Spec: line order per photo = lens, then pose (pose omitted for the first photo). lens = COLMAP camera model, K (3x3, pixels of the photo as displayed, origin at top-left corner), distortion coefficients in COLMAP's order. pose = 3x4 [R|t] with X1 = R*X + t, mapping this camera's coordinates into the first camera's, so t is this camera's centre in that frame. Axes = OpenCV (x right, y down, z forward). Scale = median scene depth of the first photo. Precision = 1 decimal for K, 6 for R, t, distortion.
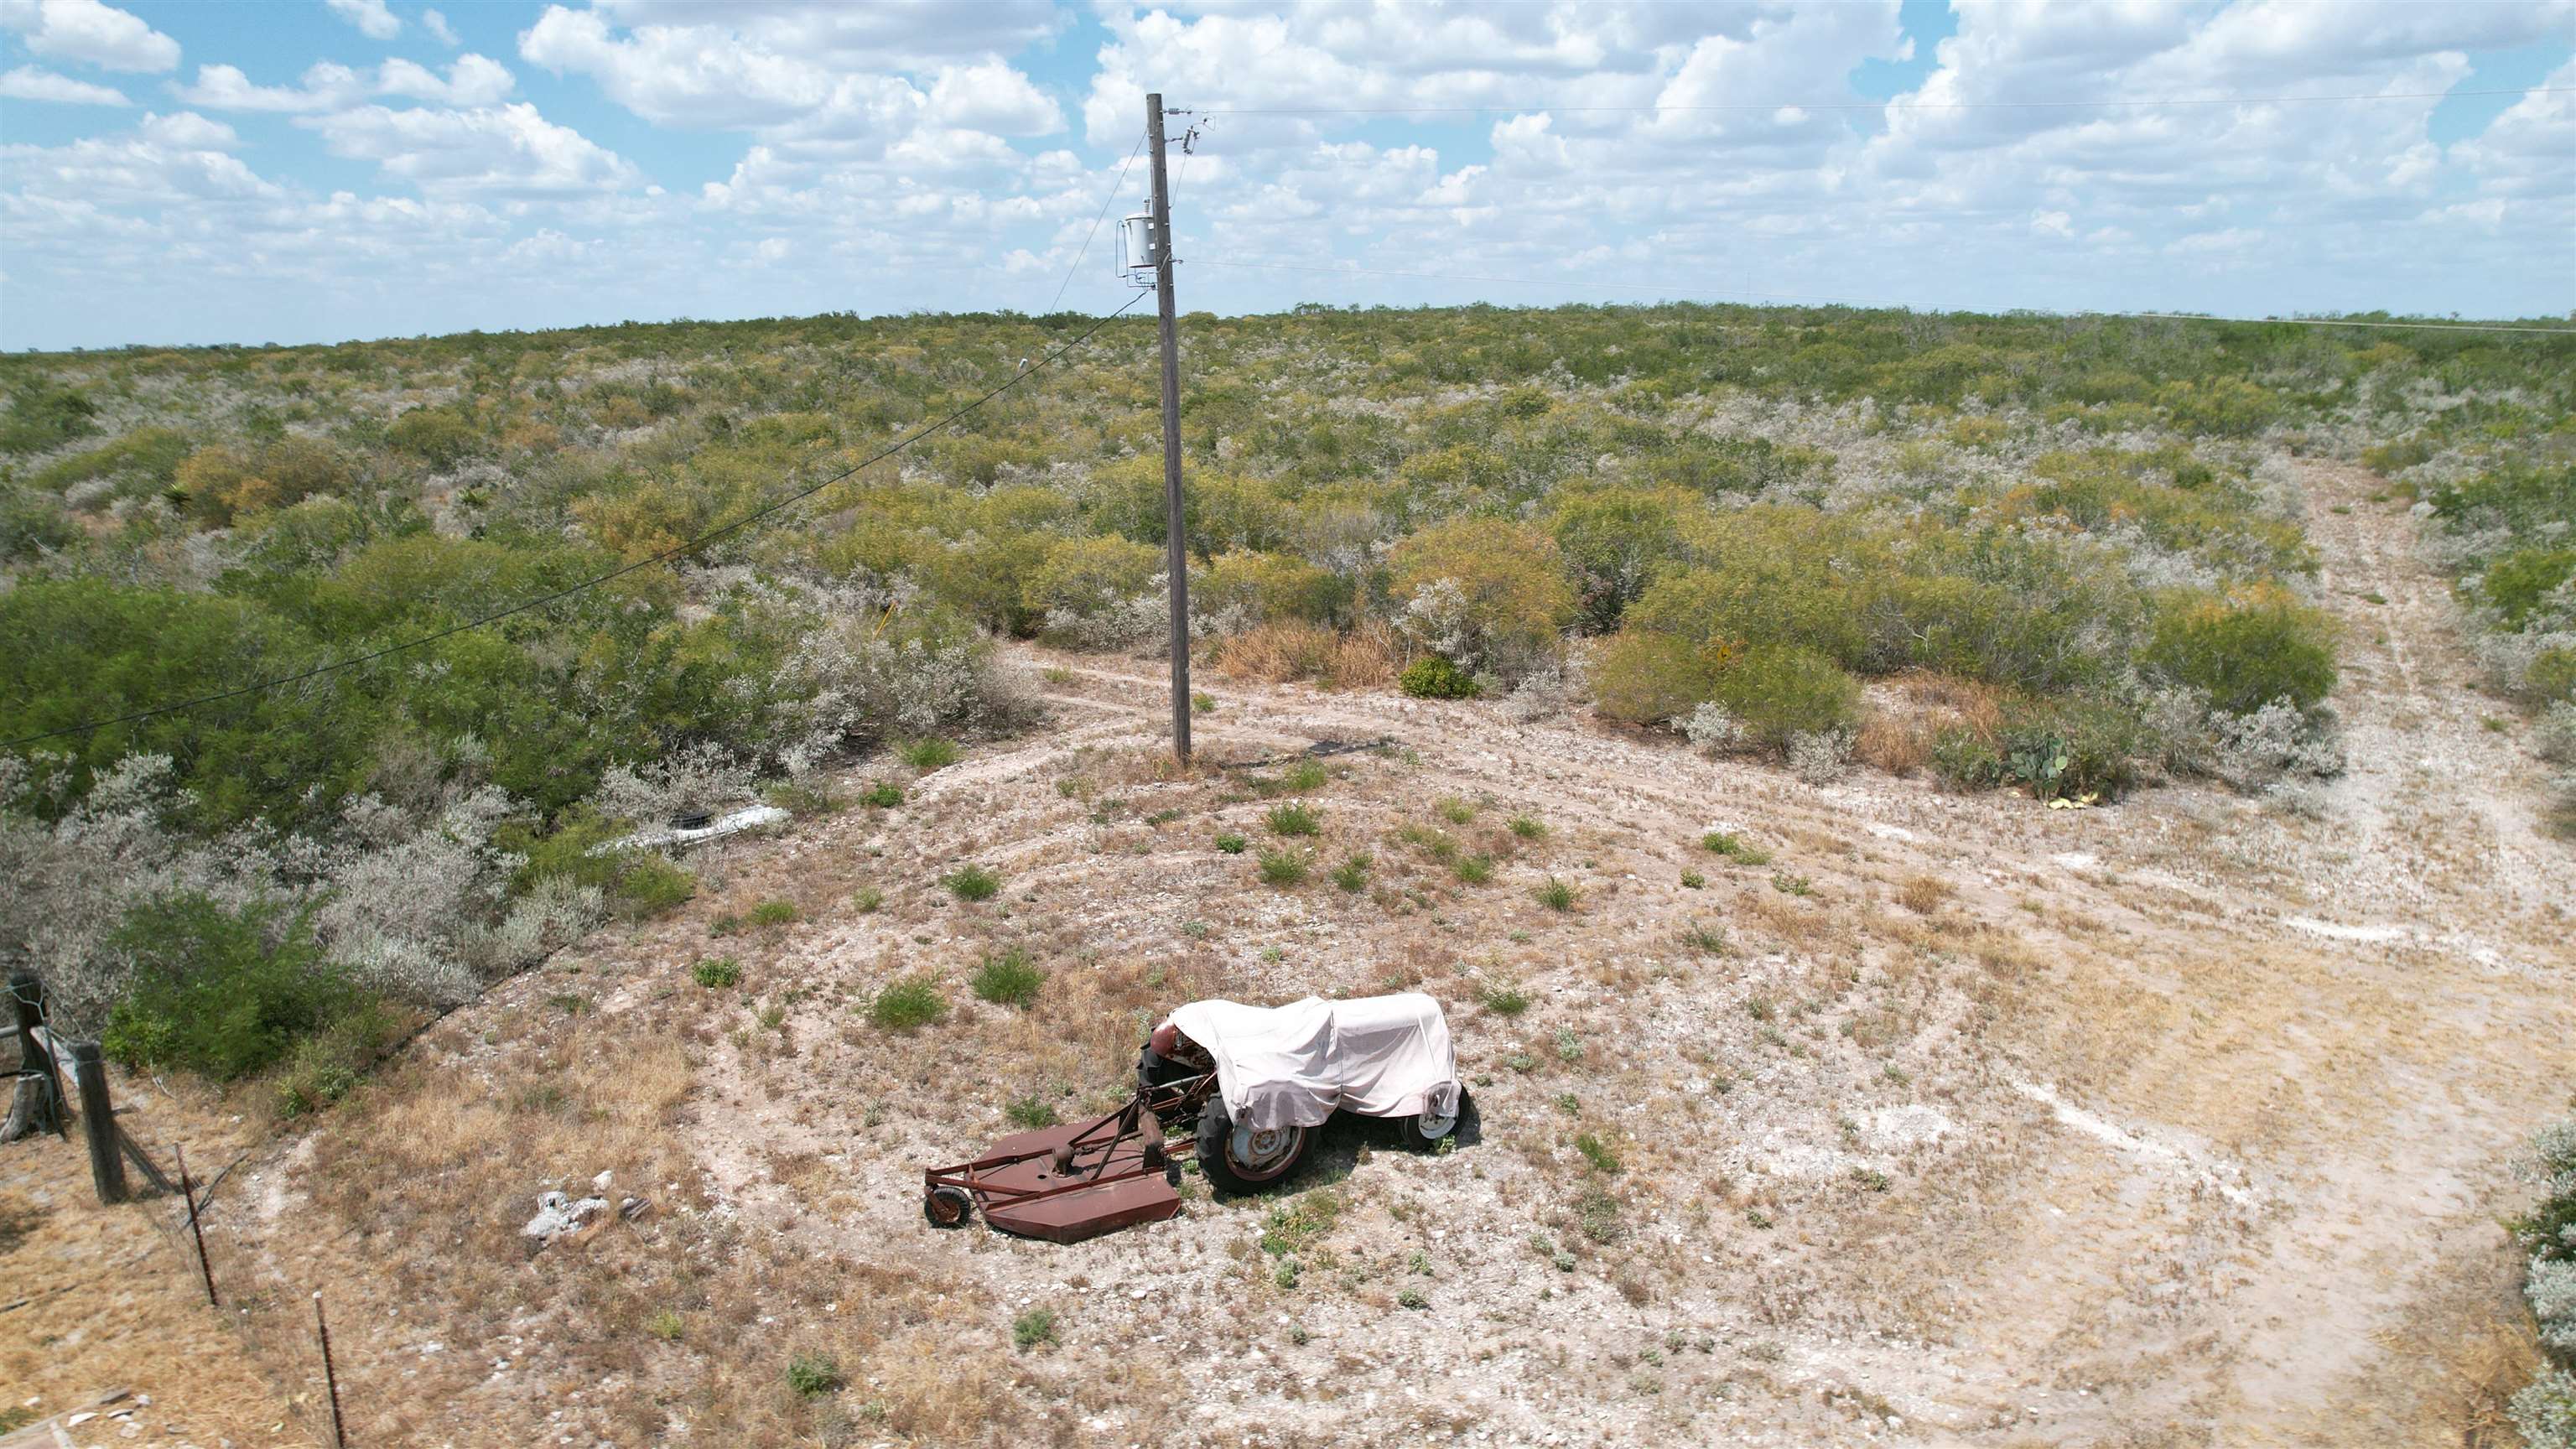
lens RADIAL K [[1680.3, 0, 1319.8], [0, 1680.3, 699.5], [0, 0, 1]] dist [-0.070458, 0.067449]
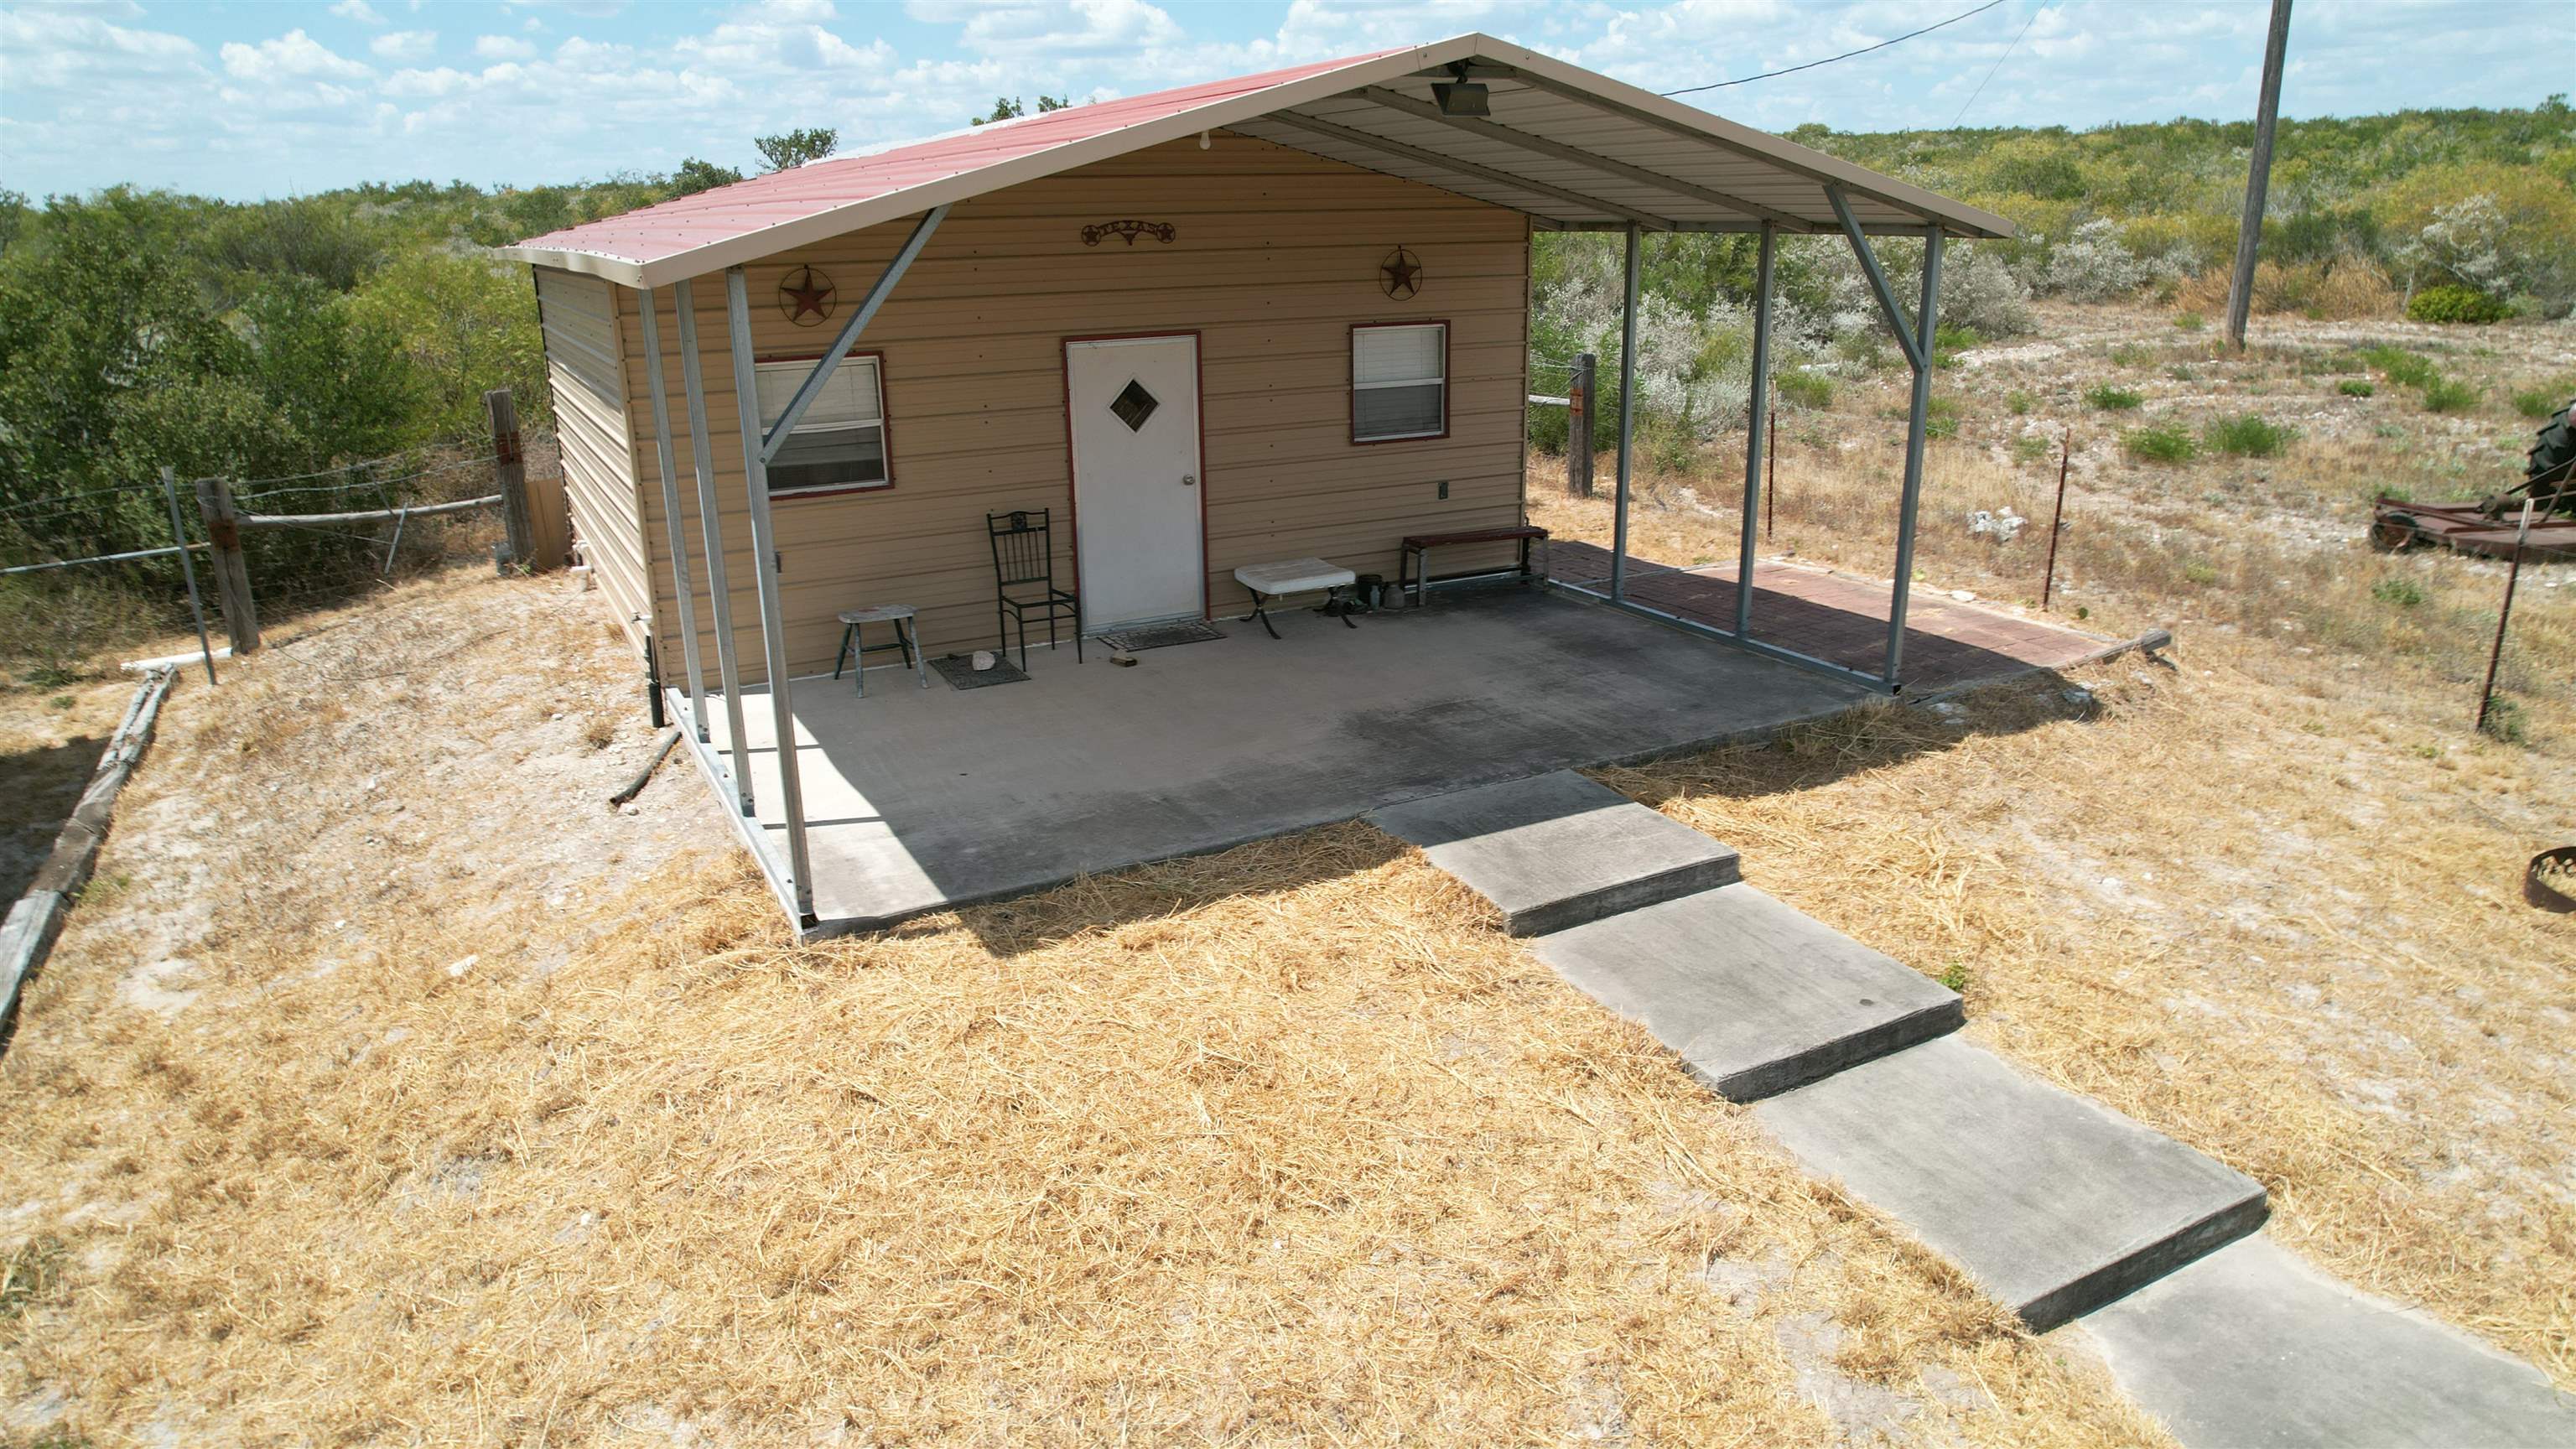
lens RADIAL K [[1680.3, 0, 1318.7], [0, 1680.3, 699.6], [0, 0, 1]] dist [-0.070458, 0.067449]
pose [[0.953288, 0.085203, -0.289796, -0.257596], [-0.059657, 0.993603, 0.095884, 0.160140], [0.296112, -0.074116, 0.952273, -0.095991]]
